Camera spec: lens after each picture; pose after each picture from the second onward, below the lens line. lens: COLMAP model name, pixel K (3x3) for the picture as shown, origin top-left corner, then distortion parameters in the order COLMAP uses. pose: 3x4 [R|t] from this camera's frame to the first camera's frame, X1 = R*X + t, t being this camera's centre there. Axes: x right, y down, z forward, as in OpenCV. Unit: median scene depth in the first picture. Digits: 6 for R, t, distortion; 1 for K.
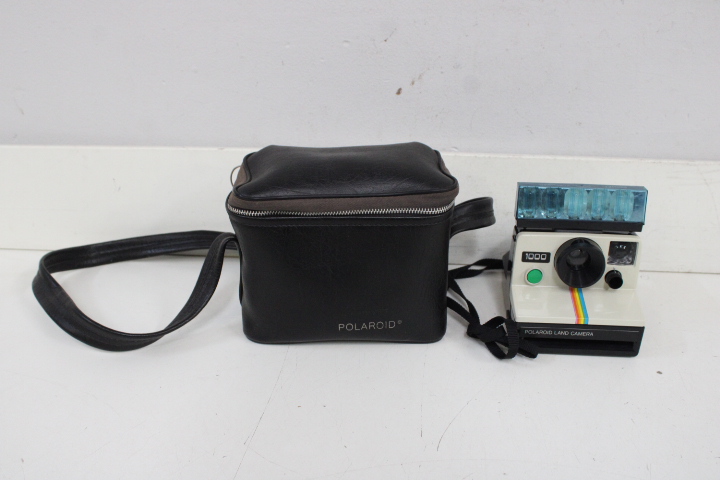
lens RADIAL K [[681.0, 0, 365.2], [0, 681.0, 241.1], [0, 0, 1]] dist [-0.096374, 0.000000]
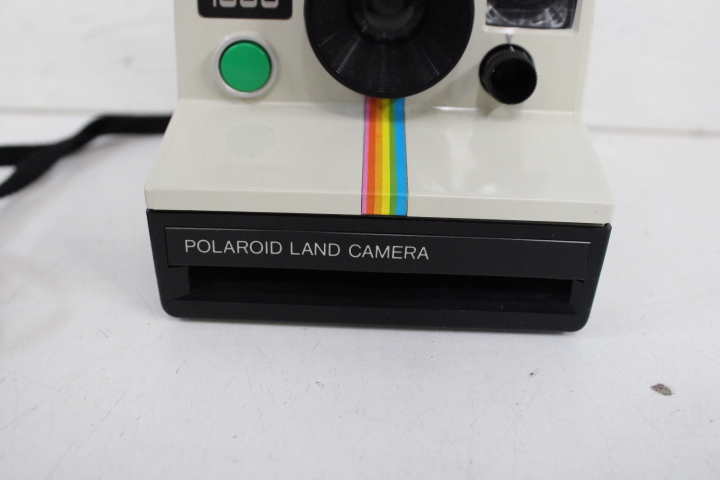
lens RADIAL K [[728.7, 0, 359.3], [0, 728.7, 227.8], [0, 0, 1]] dist [-0.089904, 0.000000]
pose [[0.996584, -0.007650, 0.082230, 0.273719], [0.003678, 0.998823, 0.048356, 0.108548], [-0.082503, -0.047888, 0.995440, 0.672357]]
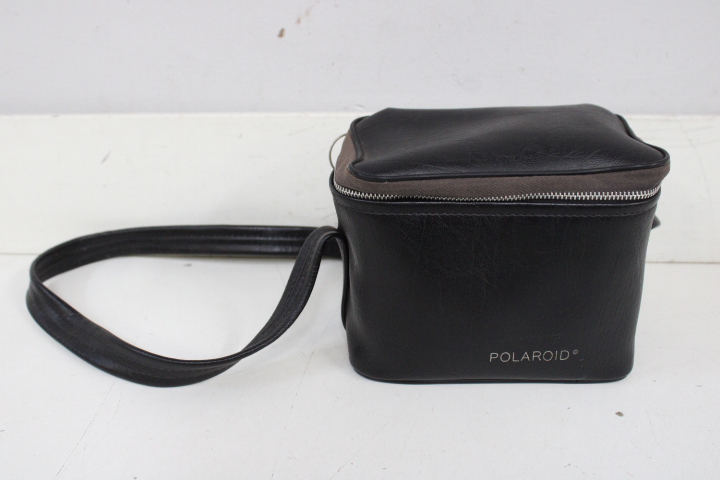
lens RADIAL K [[728.7, 0, 369.6], [0, 728.7, 238.9], [0, 0, 1]] dist [-0.089904, 0.000000]
pose [[0.999425, -0.026925, 0.020612, 0.151336], [0.026053, 0.998800, 0.041478, -0.027904], [-0.021704, -0.040917, 0.998927, 0.225818]]
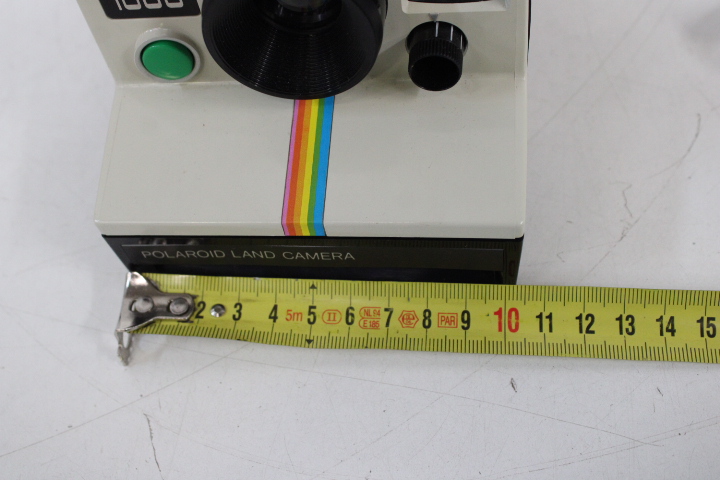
lens RADIAL K [[820.5, 0, 357.2], [0, 820.5, 238.7], [0, 0, 1]] dist [-0.078052, 0.000000]
pose [[0.992461, -0.073381, -0.098166, 0.361659], [0.115083, 0.833453, 0.540474, -0.065363], [0.042157, -0.547696, 0.835614, 0.664624]]
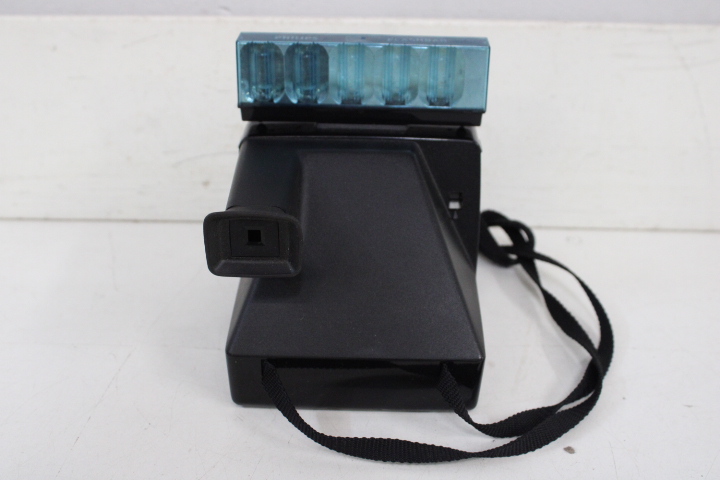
lens RADIAL K [[820.5, 0, 357.6], [0, 820.5, 240.4], [0, 0, 1]] dist [-0.078052, 0.000000]
pose [[0.997884, -0.023764, 0.060529, 0.241397], [0.019249, 0.997064, 0.074114, 0.001875], [-0.062112, -0.072792, 0.995411, 0.412628]]
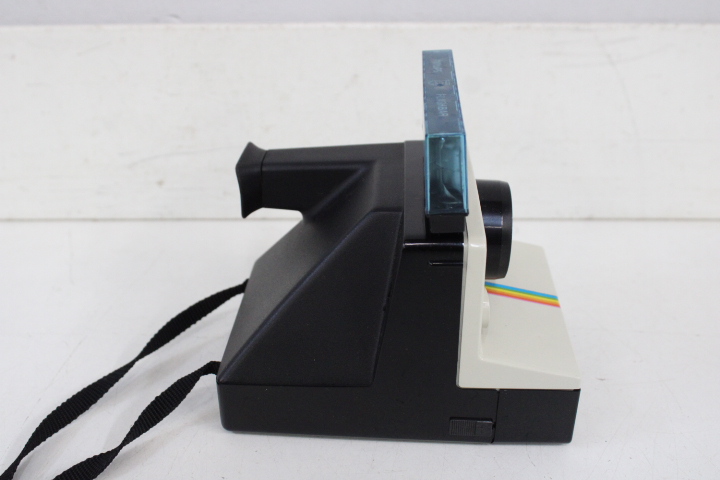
lens RADIAL K [[820.5, 0, 359.5], [0, 820.5, 241.3], [0, 0, 1]] dist [-0.078052, 0.000000]
pose [[0.996611, -0.042130, 0.070658, 0.287274], [0.037256, 0.996925, 0.068935, 0.012979], [-0.073345, -0.066069, 0.995116, 0.365637]]
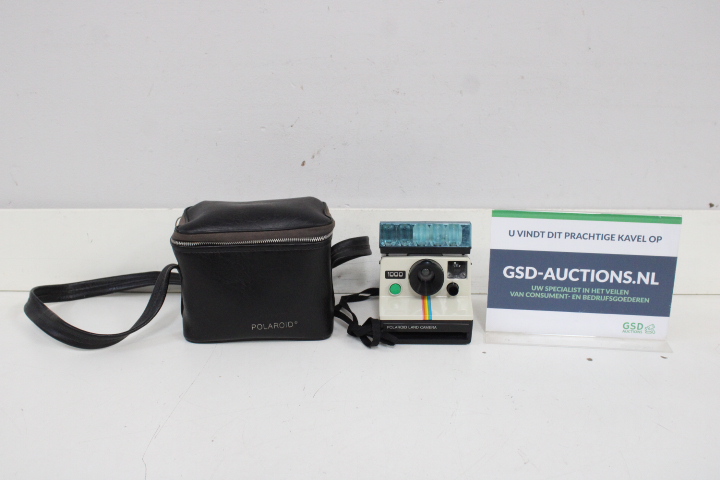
lens RADIAL K [[681.0, 0, 355.2], [0, 681.0, 244.4], [0, 0, 1]] dist [-0.096374, 0.000000]
pose [[0.998964, -0.022402, 0.039624, 0.115867], [0.027399, 0.991078, -0.130439, 0.140762], [-0.036348, 0.131389, 0.990664, -0.381334]]
